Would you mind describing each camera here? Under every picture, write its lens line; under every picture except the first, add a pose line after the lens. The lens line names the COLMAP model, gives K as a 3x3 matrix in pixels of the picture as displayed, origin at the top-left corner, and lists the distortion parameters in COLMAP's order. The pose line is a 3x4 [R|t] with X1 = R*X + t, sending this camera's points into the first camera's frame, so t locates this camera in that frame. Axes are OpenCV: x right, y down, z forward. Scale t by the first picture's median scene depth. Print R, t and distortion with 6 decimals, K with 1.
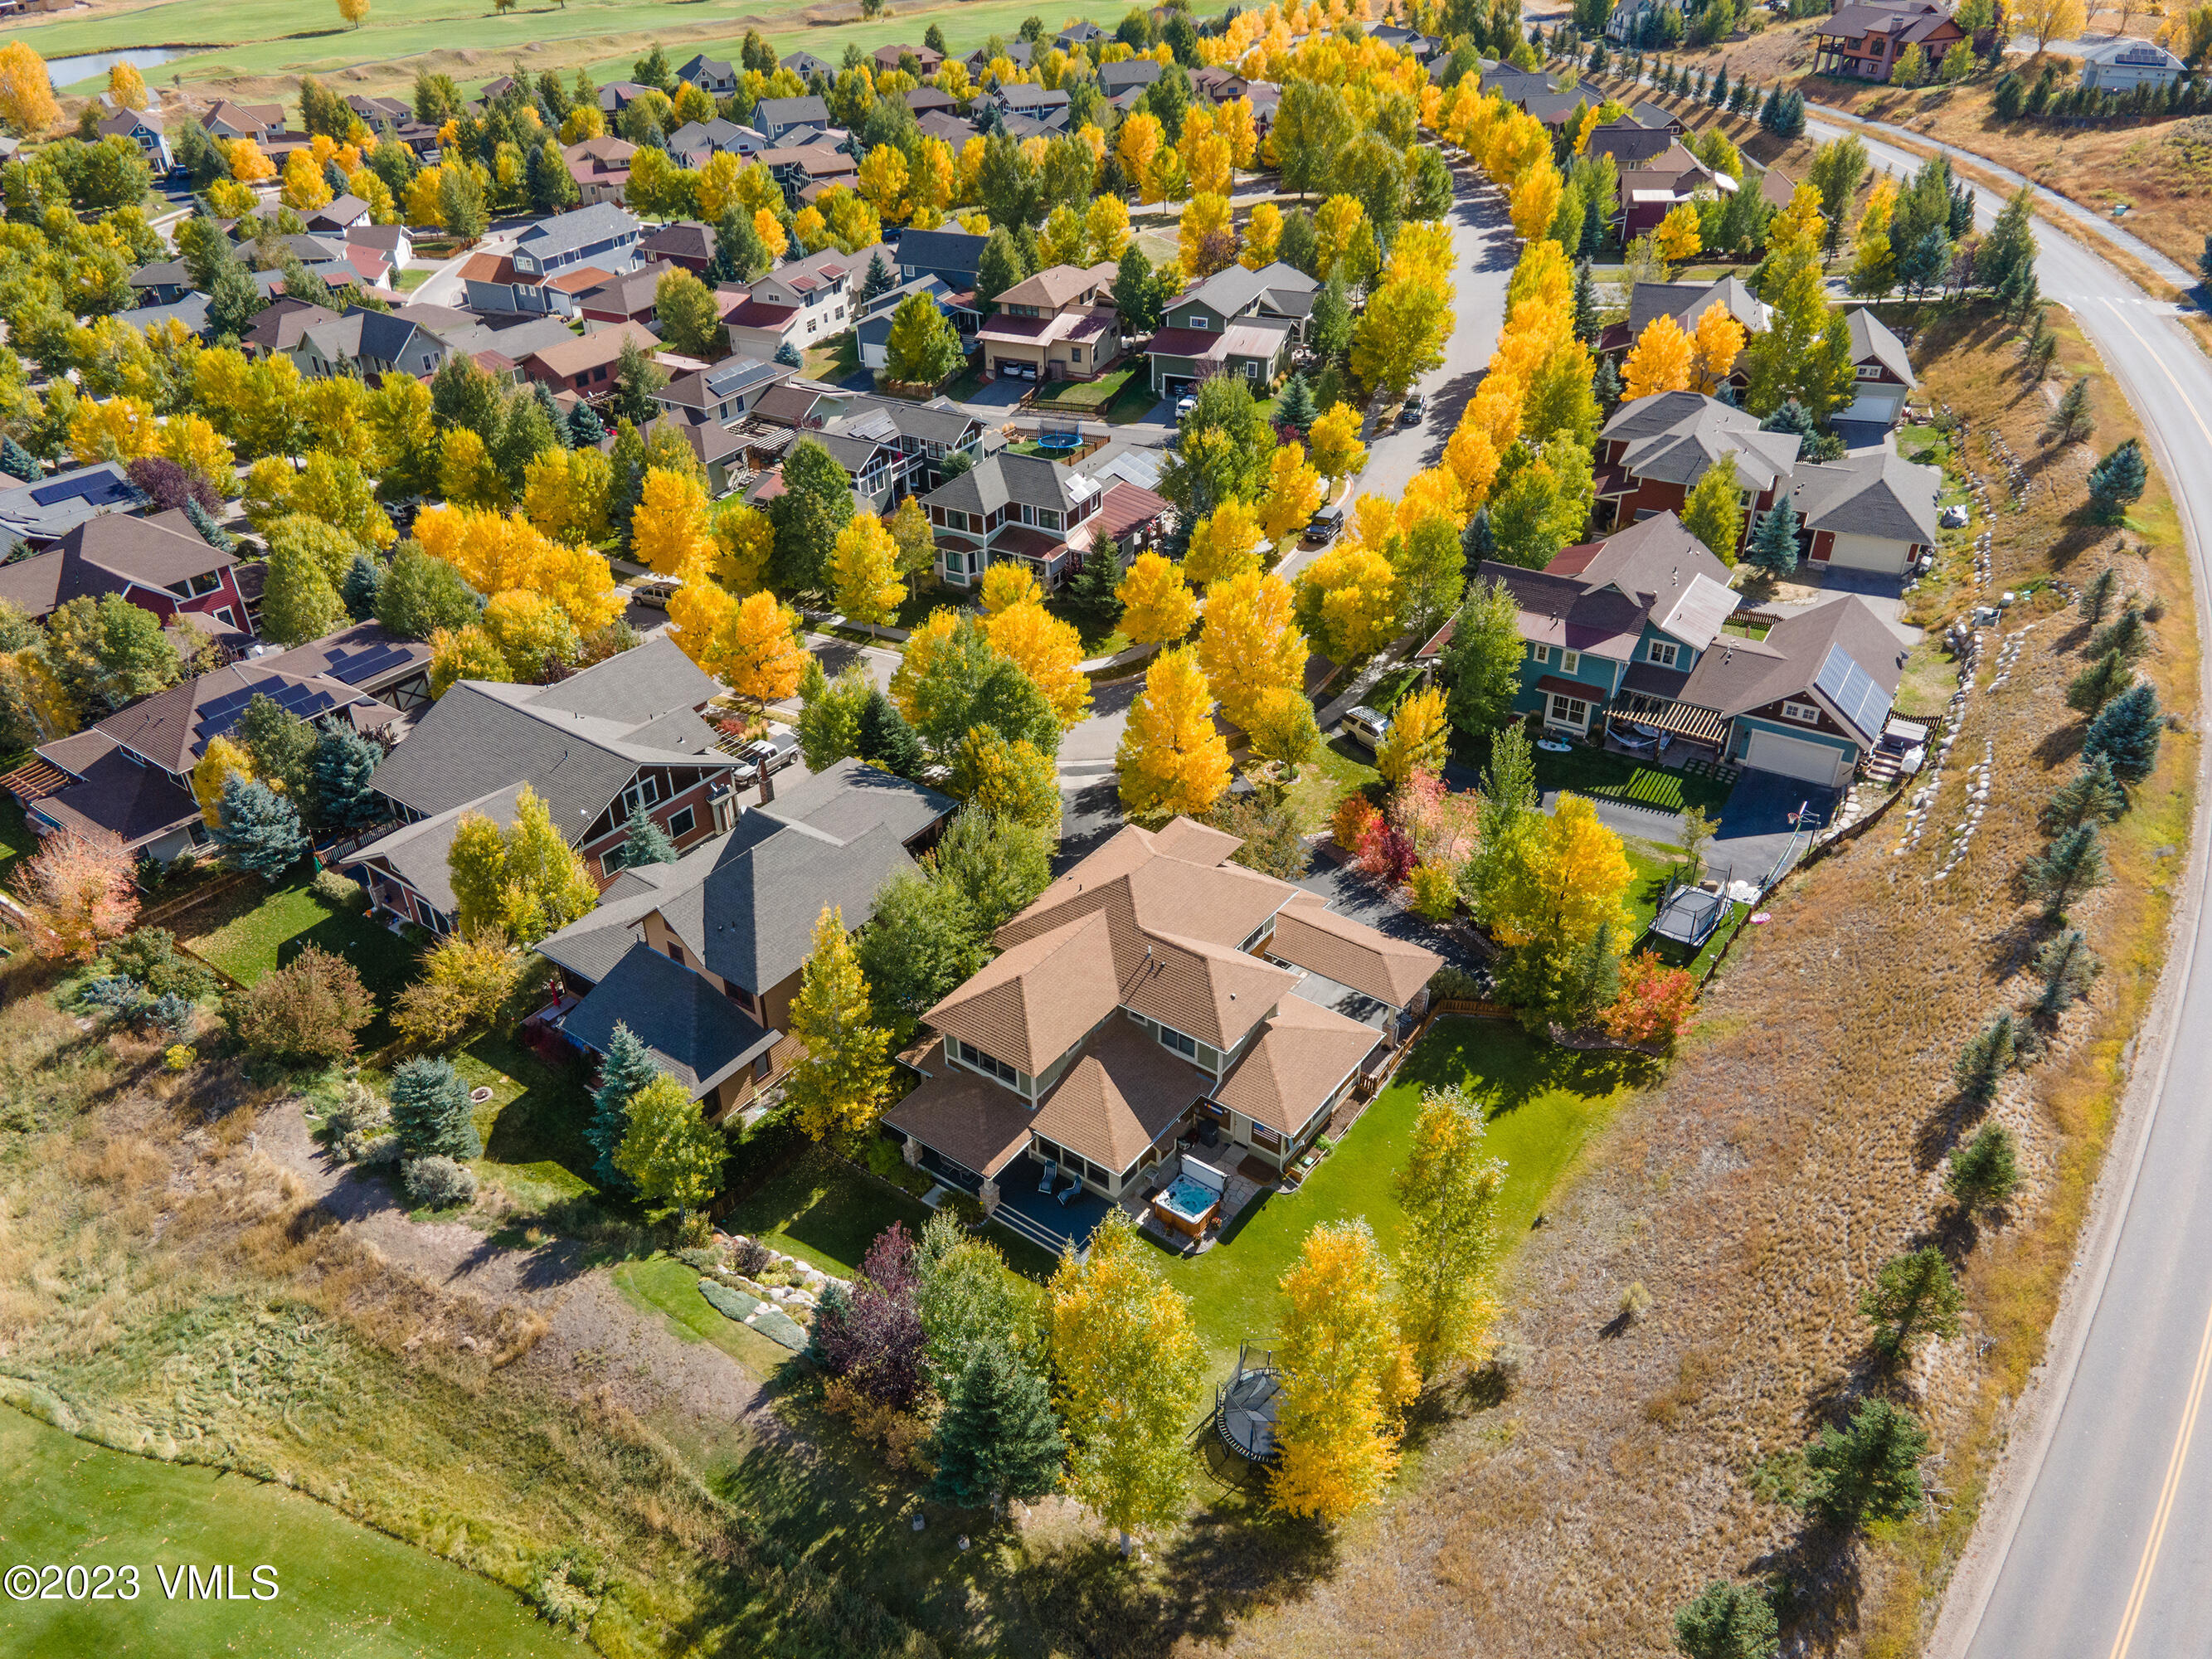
lens RADIAL K [[1656.5, 0, 1115.1], [0, 1656.5, 827.0], [0, 0, 1]] dist [0.063319, 0.004689]
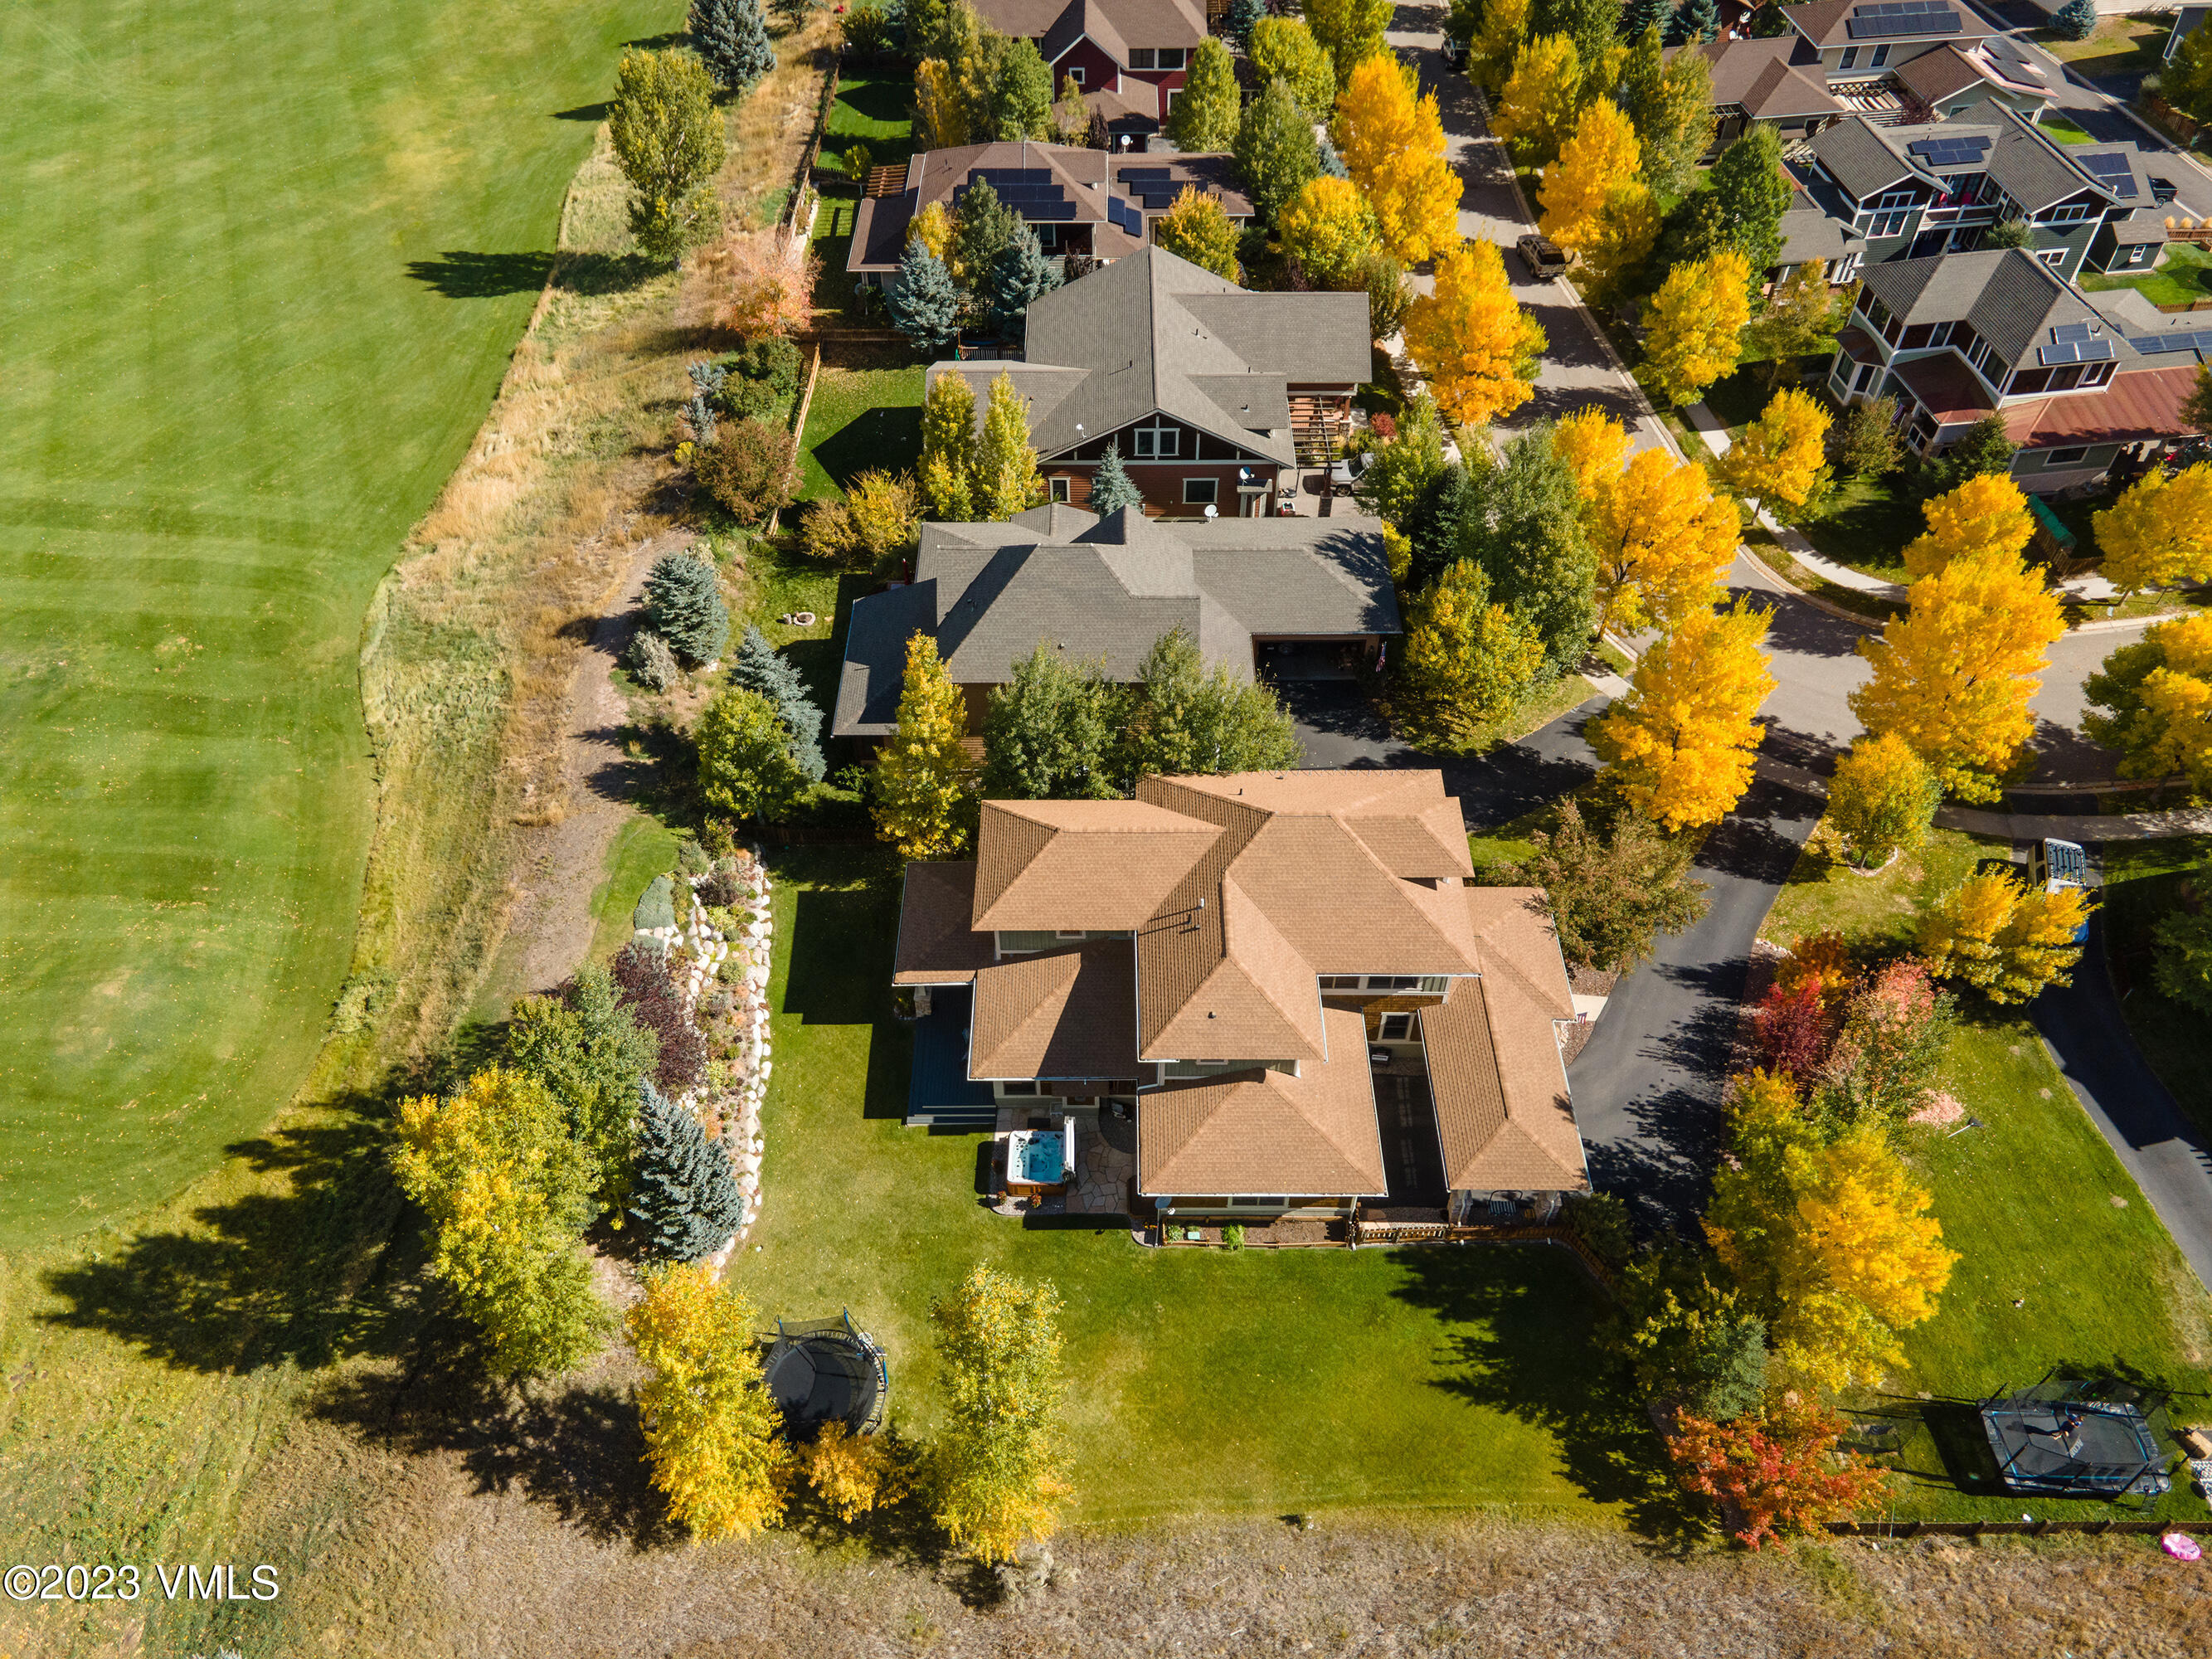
lens RADIAL K [[1656.5, 0, 1115.1], [0, 1656.5, 827.0], [0, 0, 1]] dist [0.063319, 0.004689]
pose [[0.586859, 0.596339, -0.547701, 0.390901], [-0.440942, 0.802712, 0.401528, -0.243973], [0.679092, 0.005864, 0.734029, 0.368352]]
